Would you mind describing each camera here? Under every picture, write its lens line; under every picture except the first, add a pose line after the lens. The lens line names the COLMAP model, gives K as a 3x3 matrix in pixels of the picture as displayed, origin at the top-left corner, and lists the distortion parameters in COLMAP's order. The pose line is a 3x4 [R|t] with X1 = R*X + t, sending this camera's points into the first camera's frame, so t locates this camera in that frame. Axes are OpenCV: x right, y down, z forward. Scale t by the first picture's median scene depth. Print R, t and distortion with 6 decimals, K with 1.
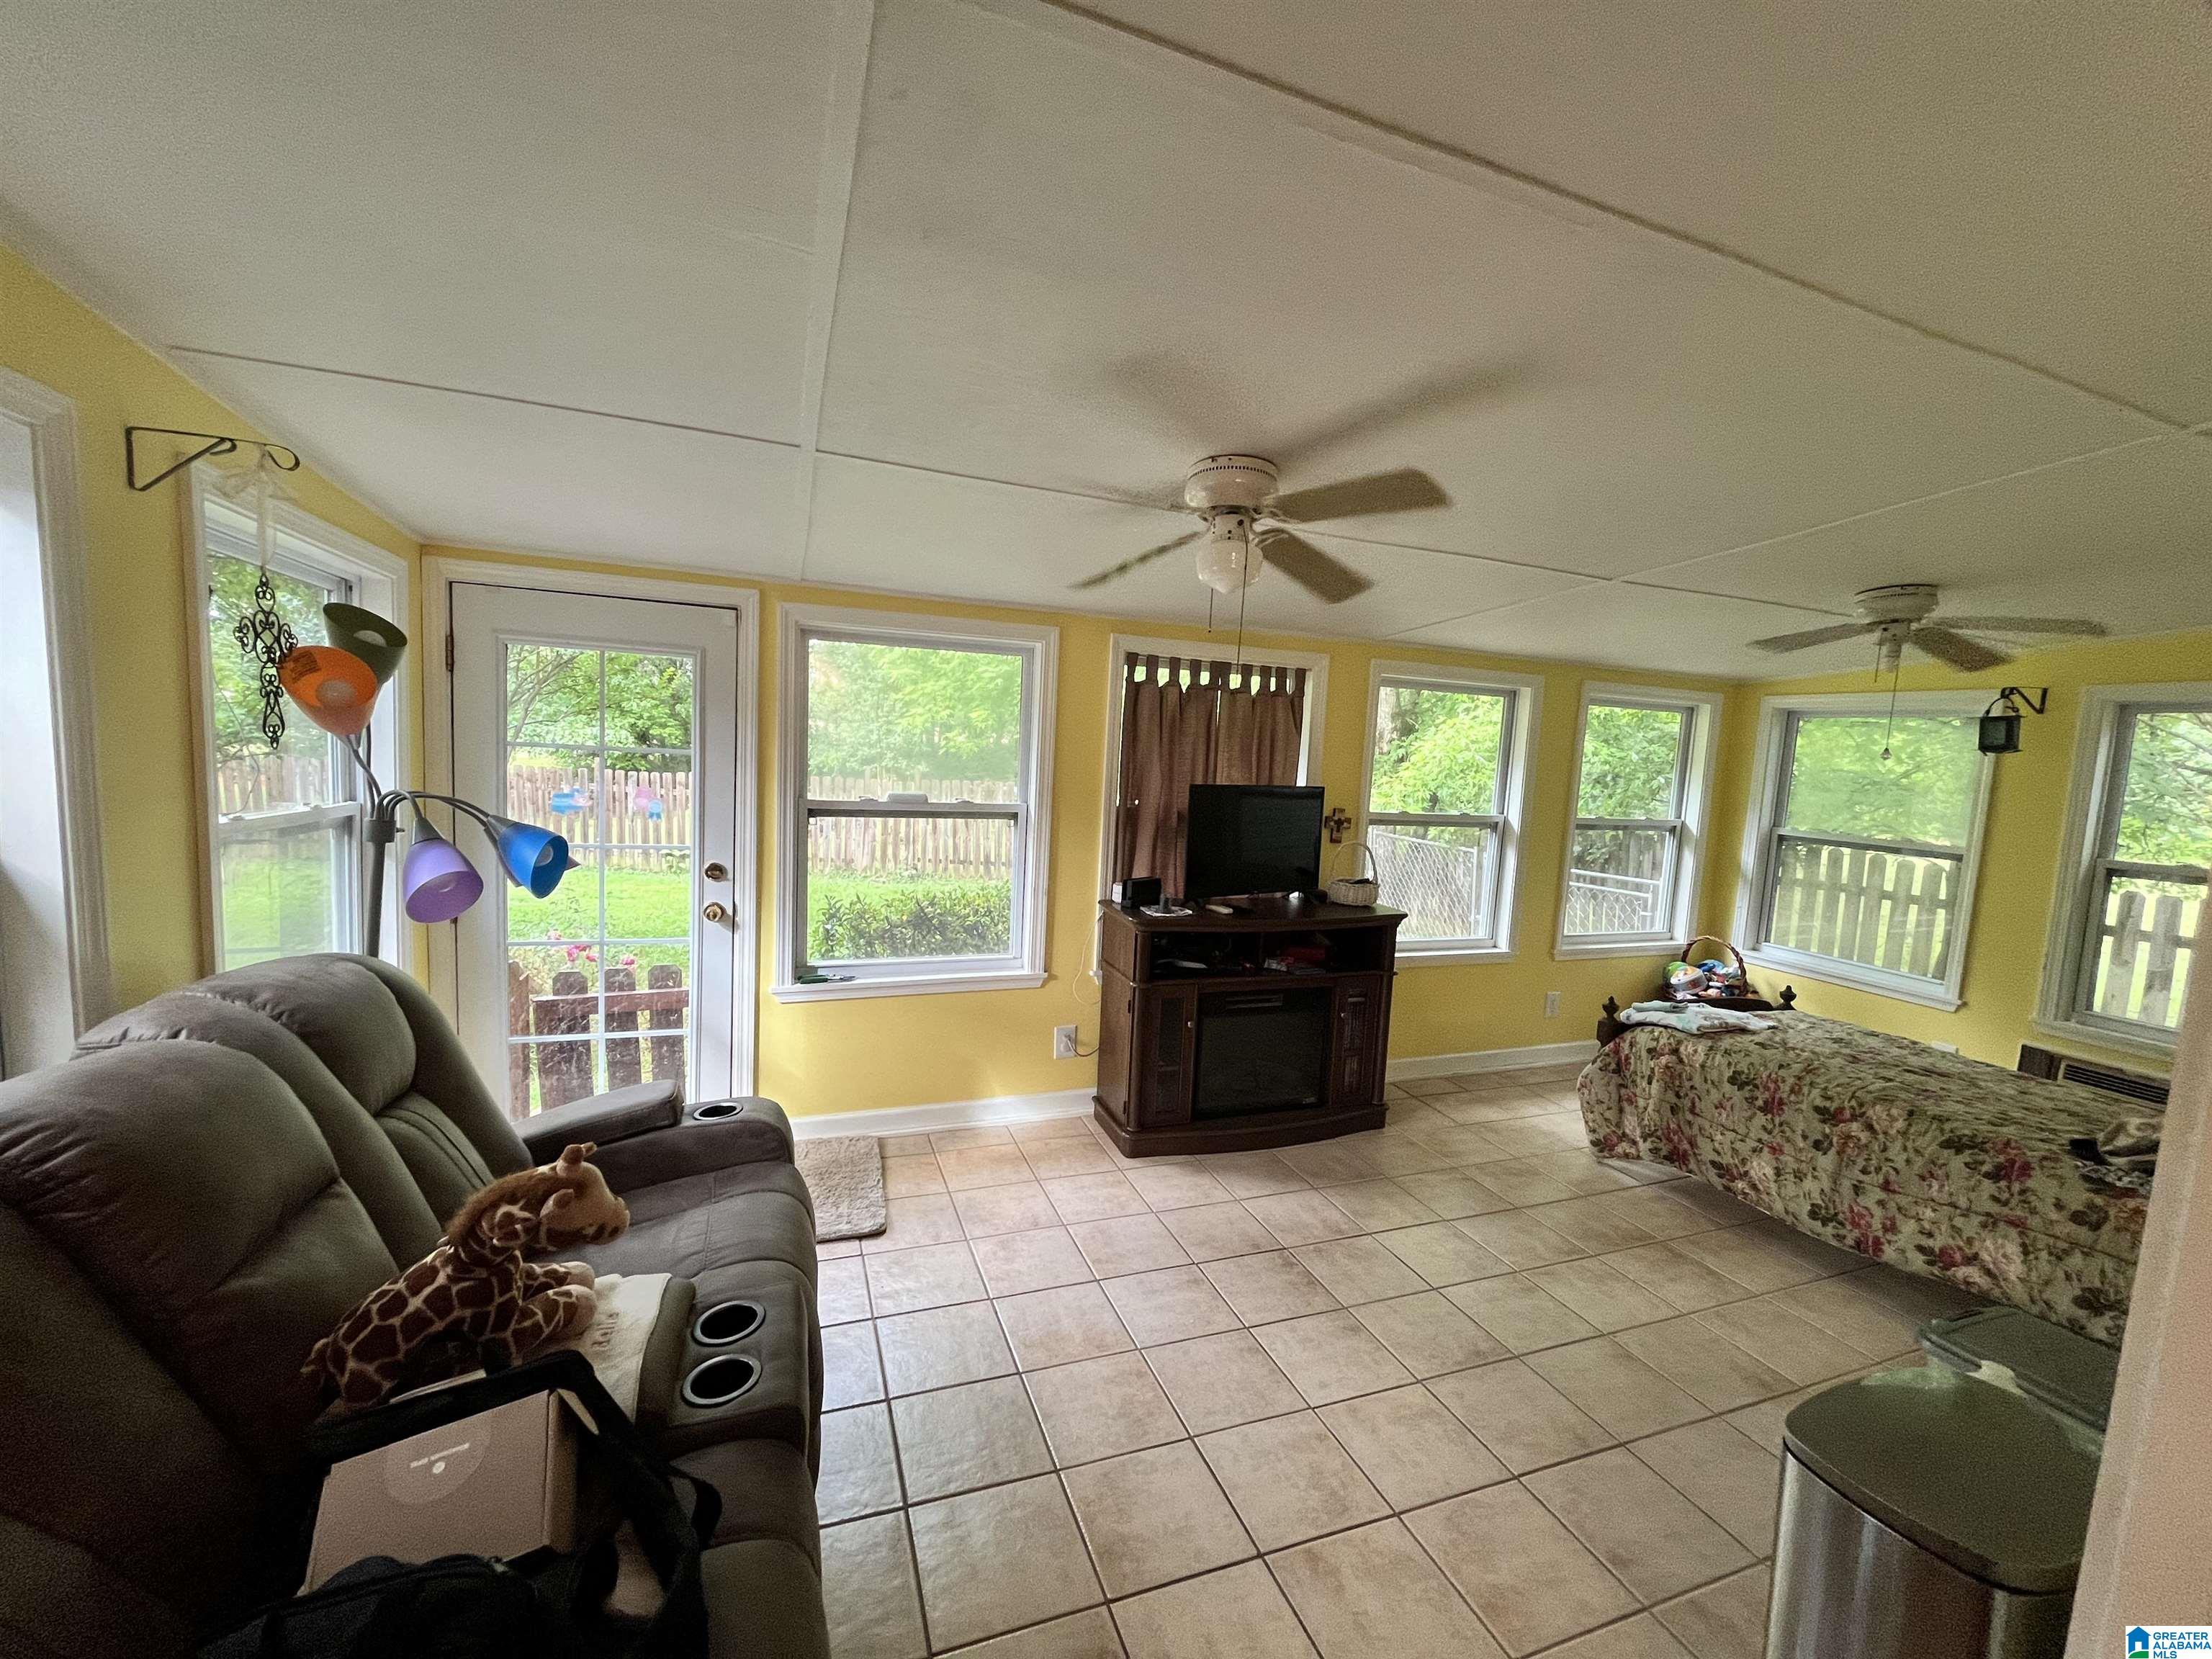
lens RADIAL K [[884.0, 0, 1106.0], [0, 884.0, 829.5], [0, 0, 1]] dist [0.000738, 0.000059]
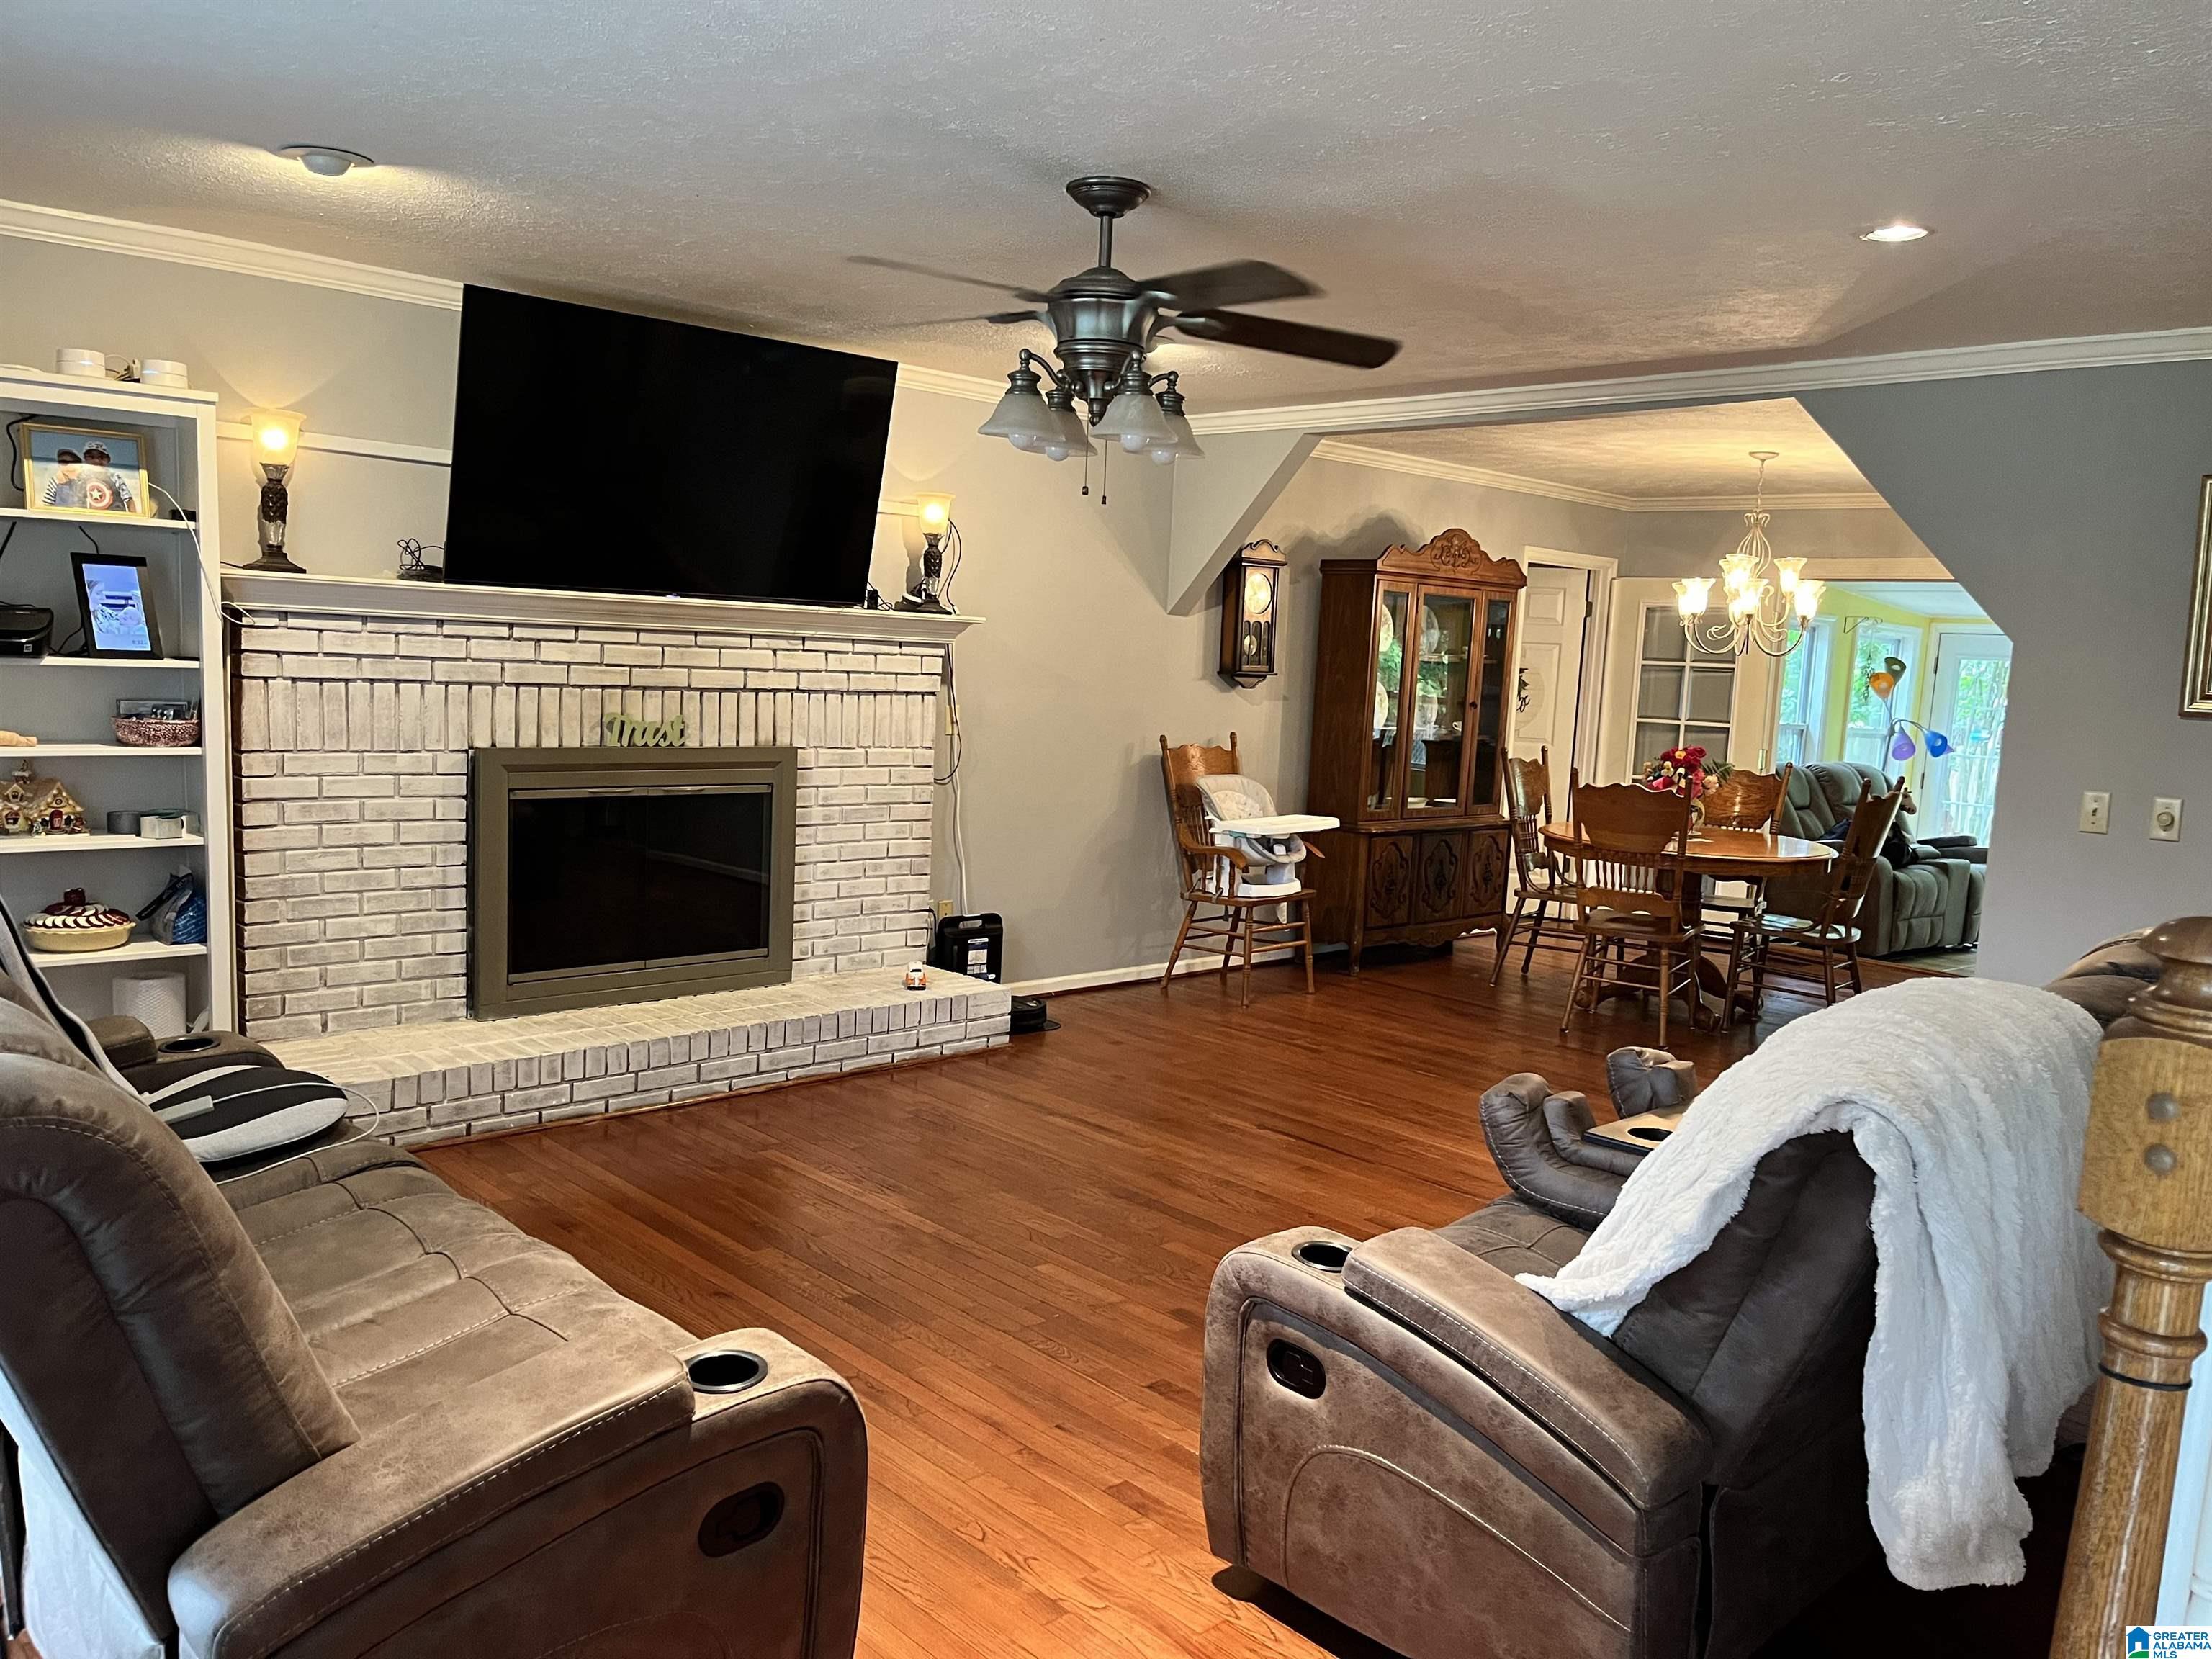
lens RADIAL K [[1685.6, 0, 1112.8], [0, 1685.6, 845.5], [0, 0, 1]] dist [0.055782, -0.053823]
pose [[0.386956, 0.082810, -0.918372, 3.475040], [-0.119928, 0.992019, 0.038920, 0.475964], [0.914266, 0.095079, 0.393799, -3.630409]]
